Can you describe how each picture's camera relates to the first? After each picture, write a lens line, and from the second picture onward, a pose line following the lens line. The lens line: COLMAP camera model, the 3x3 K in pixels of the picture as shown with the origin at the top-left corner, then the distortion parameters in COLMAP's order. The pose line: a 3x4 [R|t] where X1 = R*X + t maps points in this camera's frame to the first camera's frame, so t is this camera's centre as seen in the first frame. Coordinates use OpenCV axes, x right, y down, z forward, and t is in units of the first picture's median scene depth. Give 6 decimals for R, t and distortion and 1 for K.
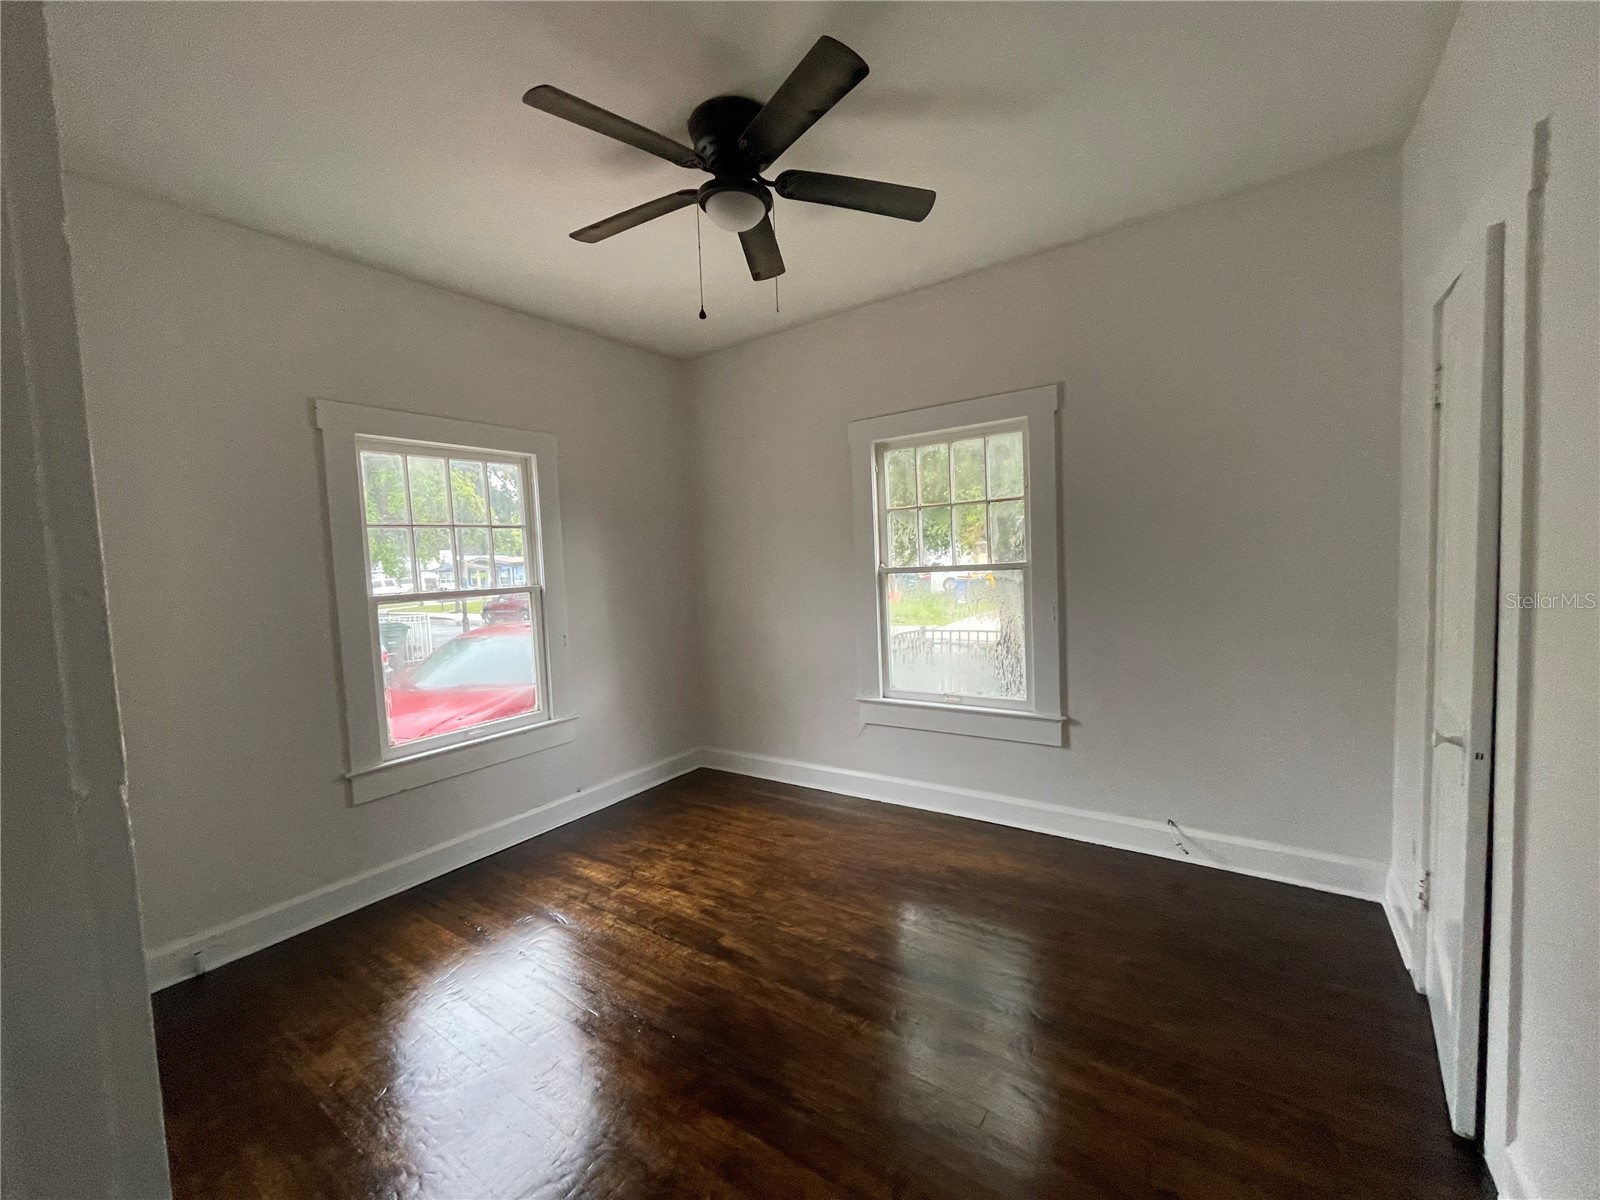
lens RADIAL K [[645.4, 0, 805.7], [0, 645.4, 591.9], [0, 0, 1]] dist [-0.000865, -0.000004]
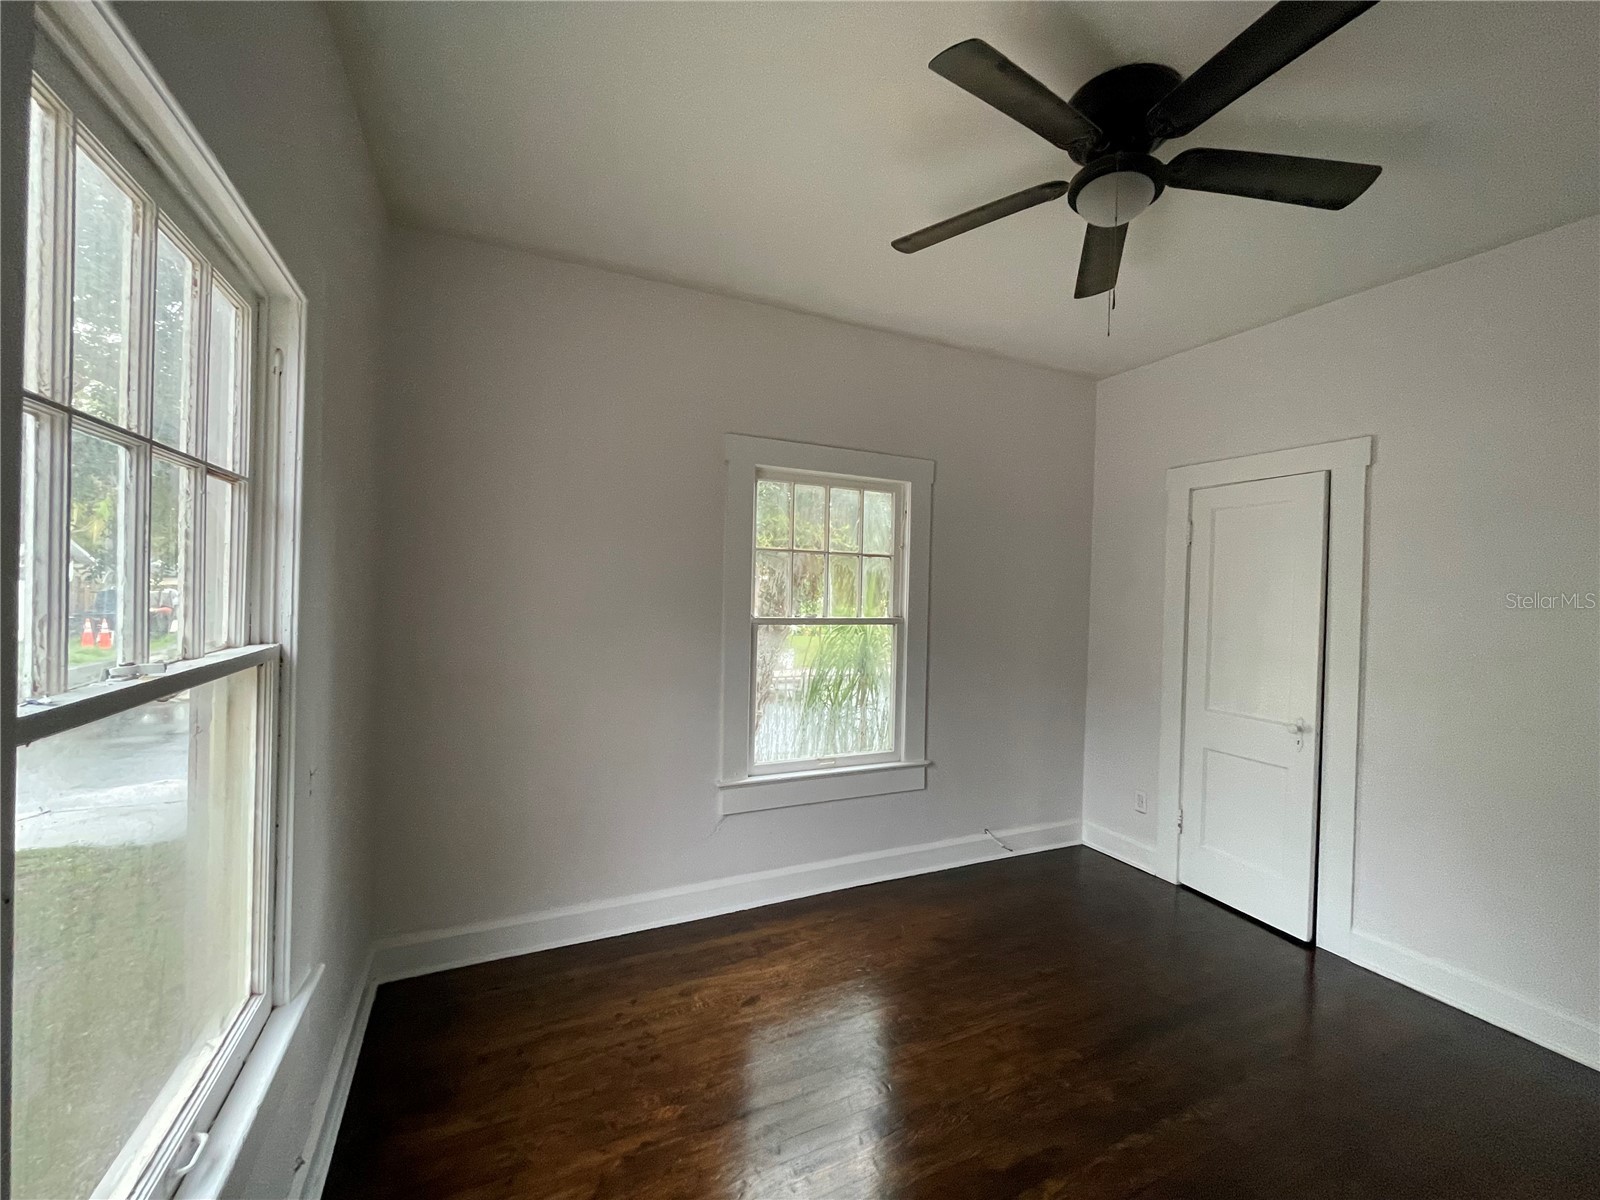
lens RADIAL K [[645.4, 0, 803.1], [0, 645.4, 594.4], [0, 0, 1]] dist [-0.000865, -0.000004]
pose [[0.498297, 0.055256, 0.865244, -0.611174], [-0.004992, 0.998133, -0.060868, -0.018498], [-0.866992, 0.026011, 0.497643, 0.578579]]
